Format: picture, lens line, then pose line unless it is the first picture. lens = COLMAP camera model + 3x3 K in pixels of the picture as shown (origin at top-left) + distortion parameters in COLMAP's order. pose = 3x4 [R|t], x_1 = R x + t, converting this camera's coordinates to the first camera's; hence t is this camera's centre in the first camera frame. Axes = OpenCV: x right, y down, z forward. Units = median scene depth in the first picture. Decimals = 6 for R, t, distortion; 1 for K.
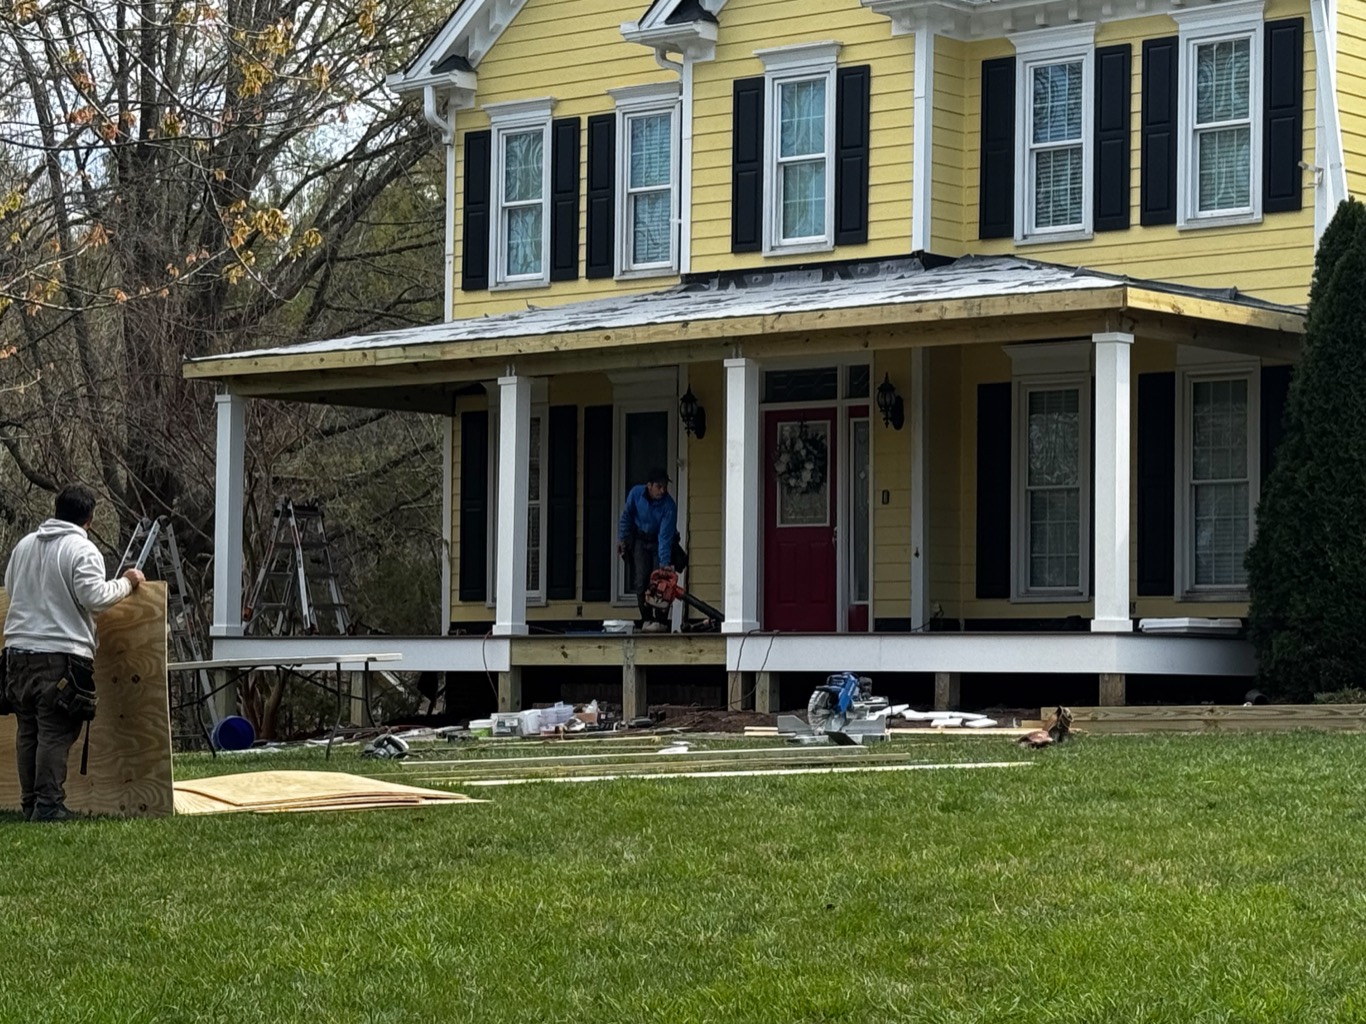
lens RADIAL K [[3454.7, 0, 683.0], [0, 3454.7, 512.0], [0, 0, 1]] dist [-0.359204, 5.404372]
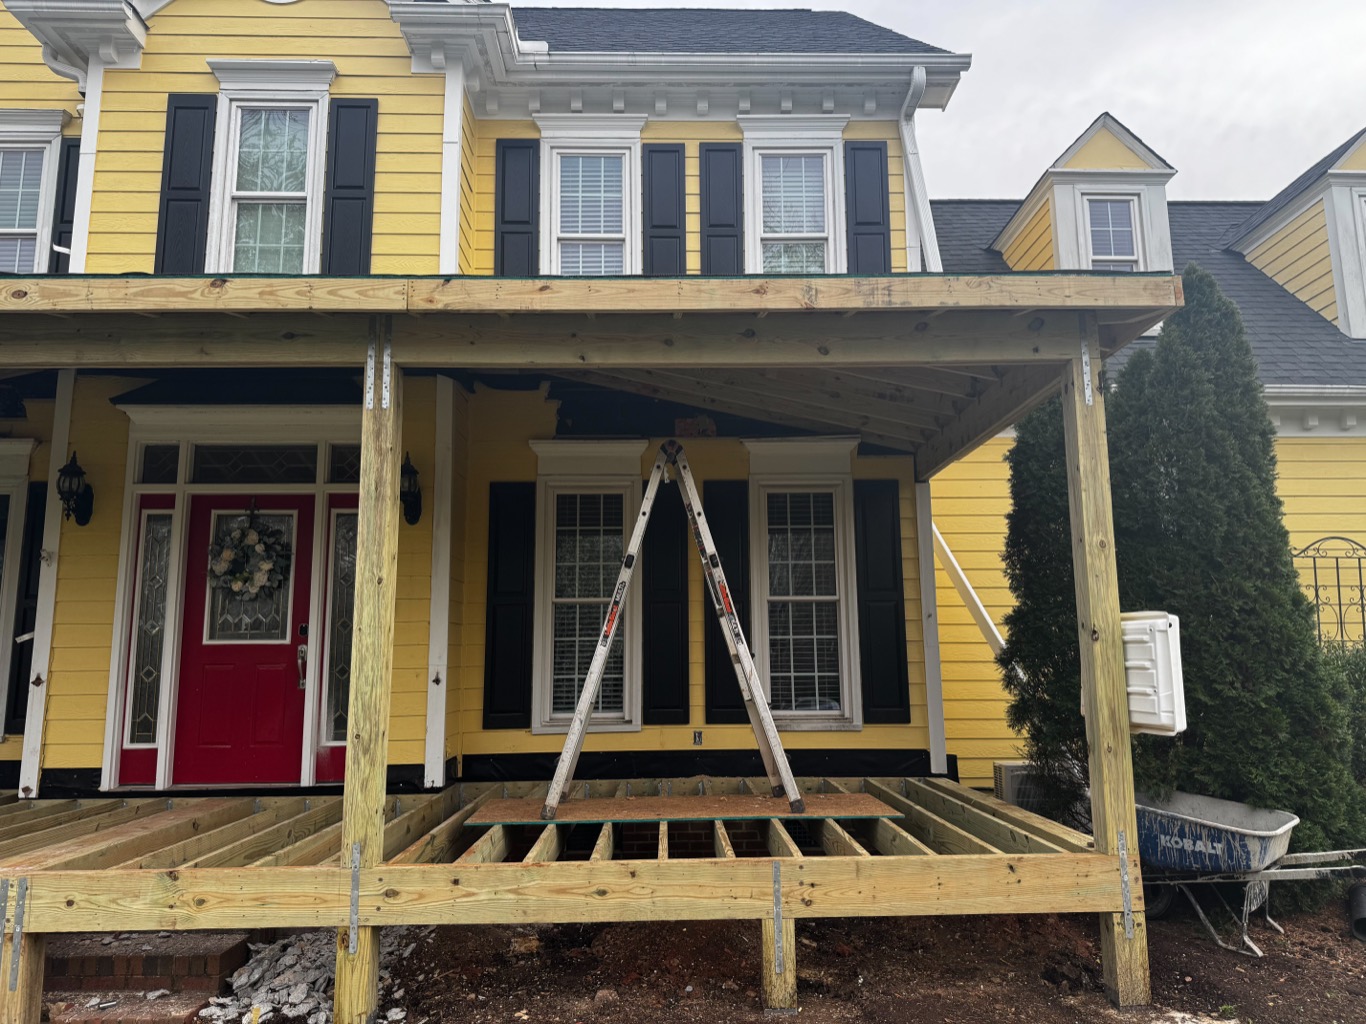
lens RADIAL K [[955.1, 0, 683.0], [0, 955.1, 512.0], [0, 0, 1]] dist [0.040059, -0.047974]
pose [[0.744106, 0.088787, 0.662135, -0.038467], [-0.018494, 0.993487, -0.112435, -0.002743], [-0.667805, 0.071418, 0.740902, 0.775415]]
